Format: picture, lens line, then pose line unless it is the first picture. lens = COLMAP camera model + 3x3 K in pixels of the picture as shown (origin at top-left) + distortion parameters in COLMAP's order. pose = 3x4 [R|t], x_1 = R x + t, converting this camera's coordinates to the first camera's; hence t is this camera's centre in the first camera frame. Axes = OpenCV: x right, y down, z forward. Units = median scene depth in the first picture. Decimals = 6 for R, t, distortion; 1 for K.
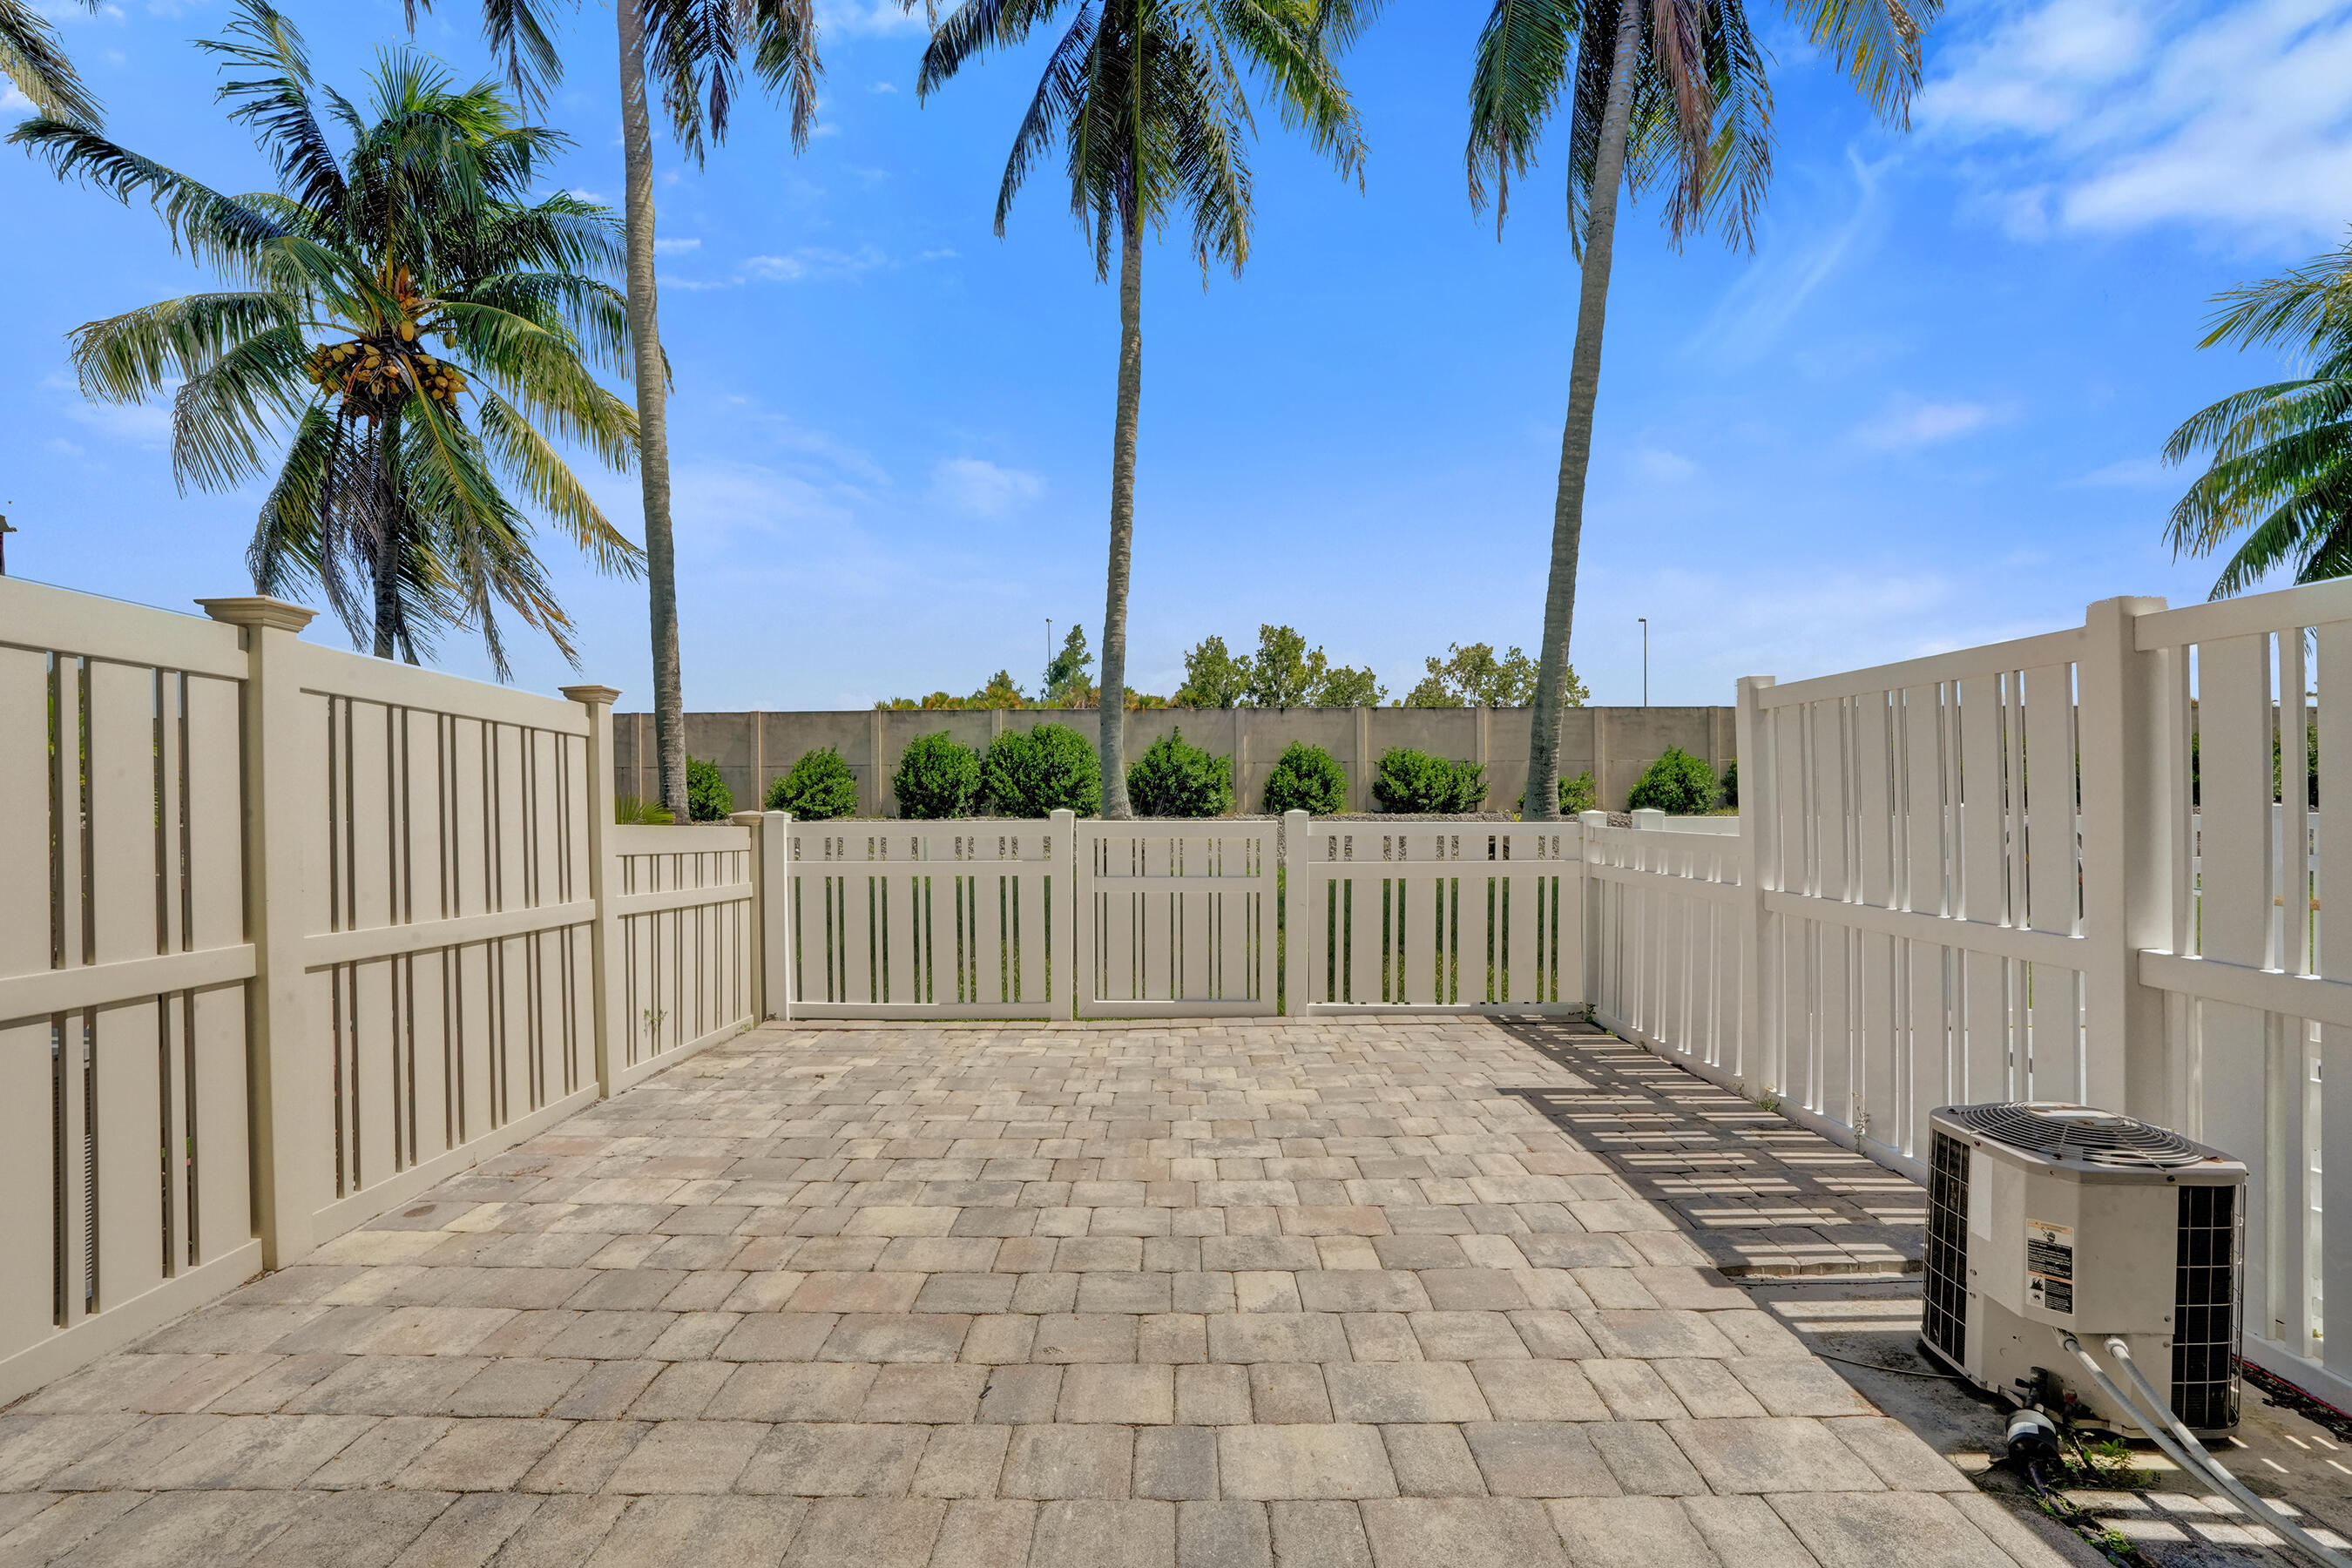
lens RADIAL K [[1094.9, 0, 1168.6], [0, 1094.9, 782.7], [0, 0, 1]] dist [-0.065128, 0.025335]
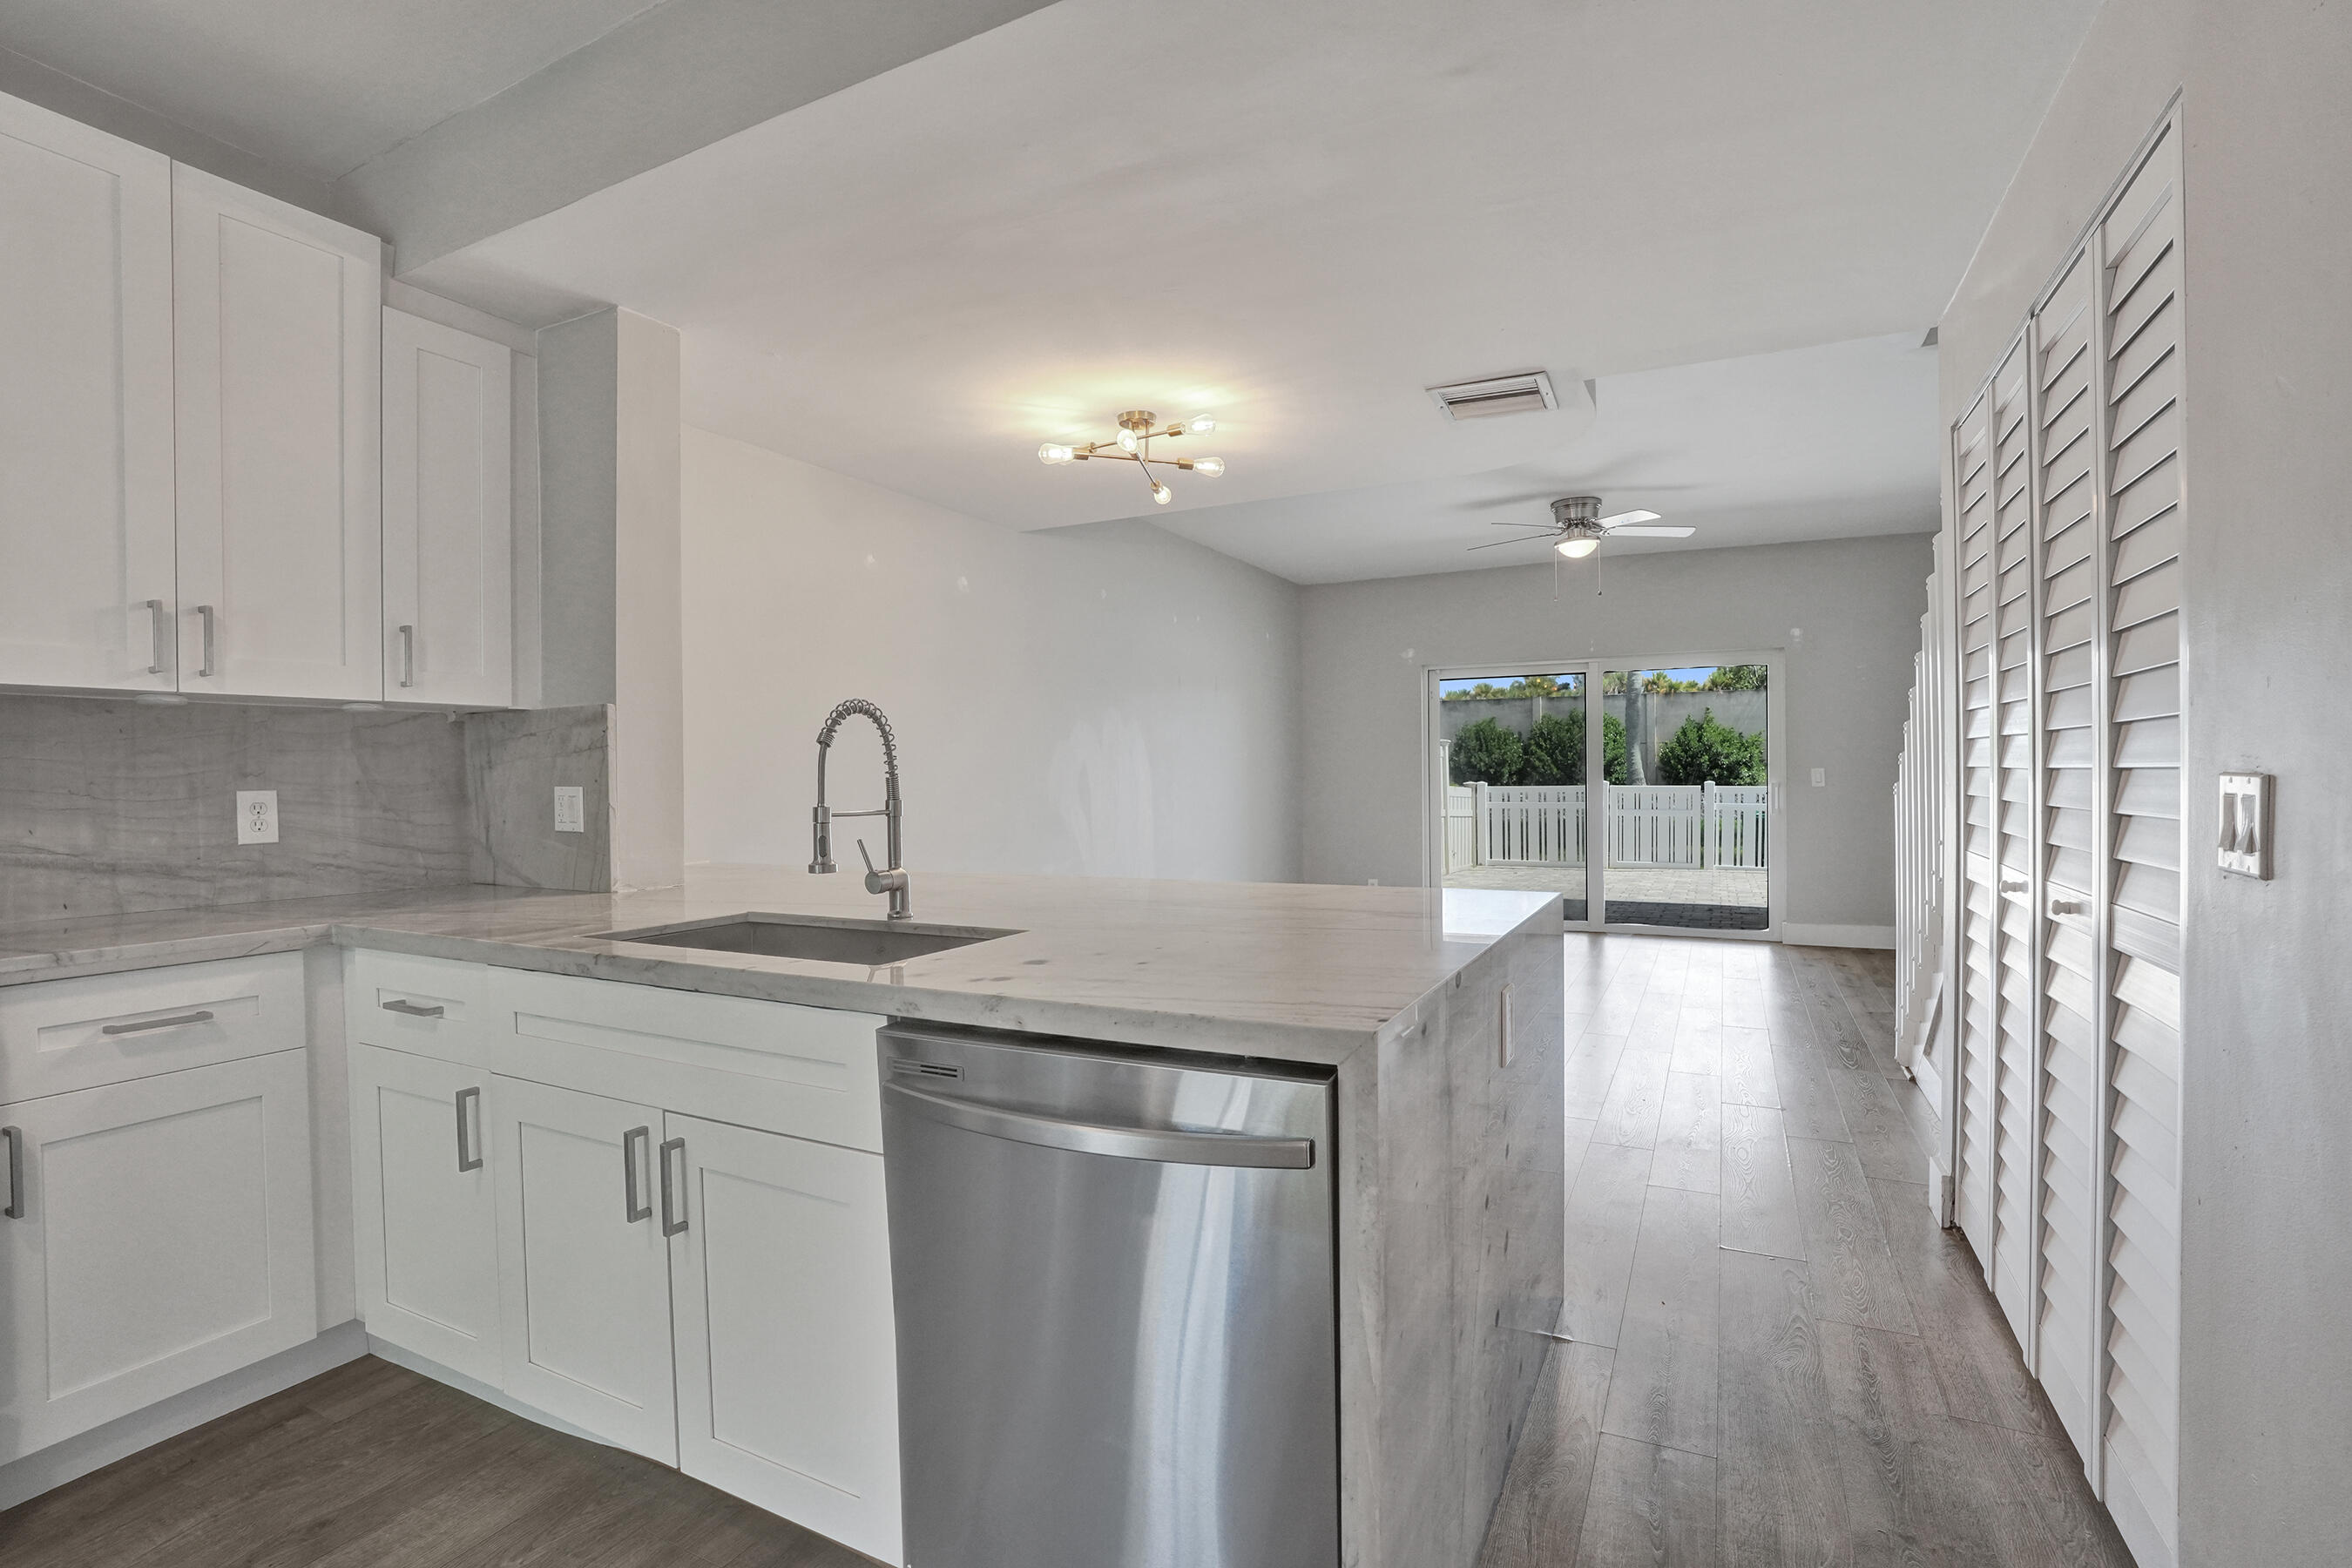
lens RADIAL K [[1094.9, 0, 1168.6], [0, 1094.9, 782.7], [0, 0, 1]] dist [-0.065128, 0.025335]
pose [[0.890970, -0.000878, -0.454061, 0.171254], [0.010480, 0.999772, 0.018631, -0.034312], [0.453941, -0.021358, 0.890776, -2.014227]]
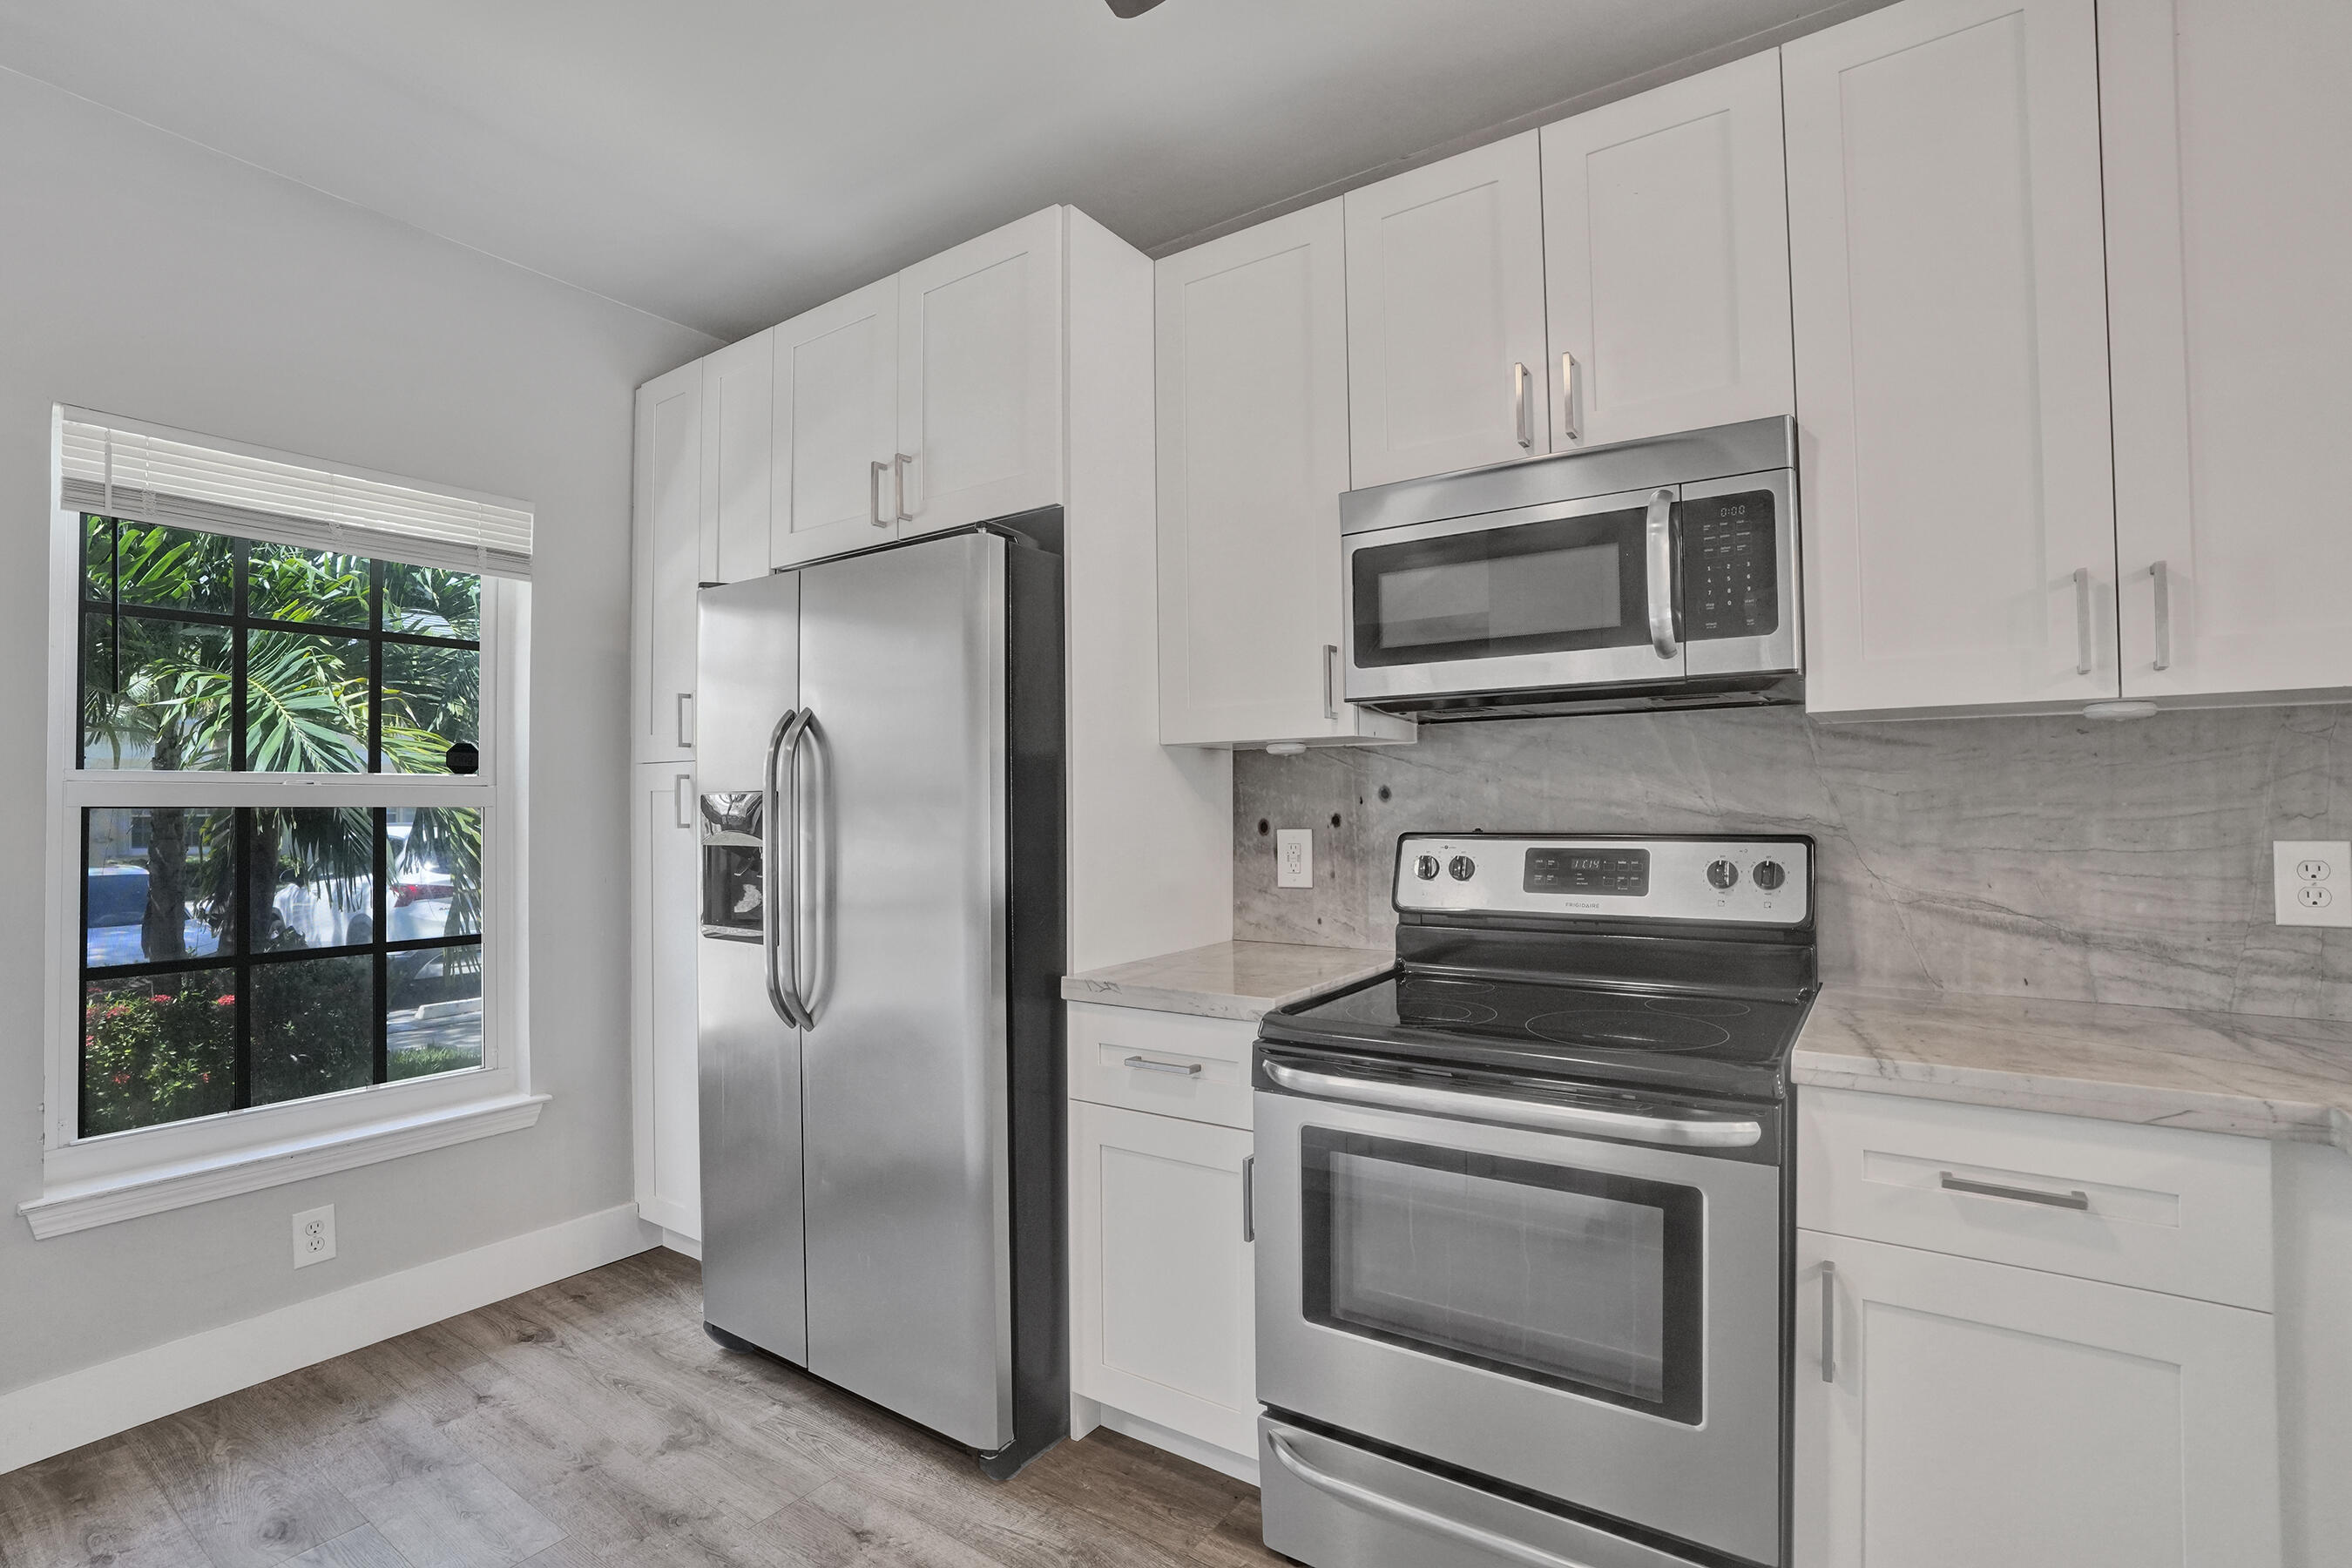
lens RADIAL K [[1094.9, 0, 1168.6], [0, 1094.9, 782.7], [0, 0, 1]] dist [-0.065128, 0.025335]
pose [[-0.562515, -0.008703, -0.826741, 0.000172], [0.015479, 0.999658, -0.021055, -0.041965], [0.826642, -0.024641, -0.562188, -1.862454]]
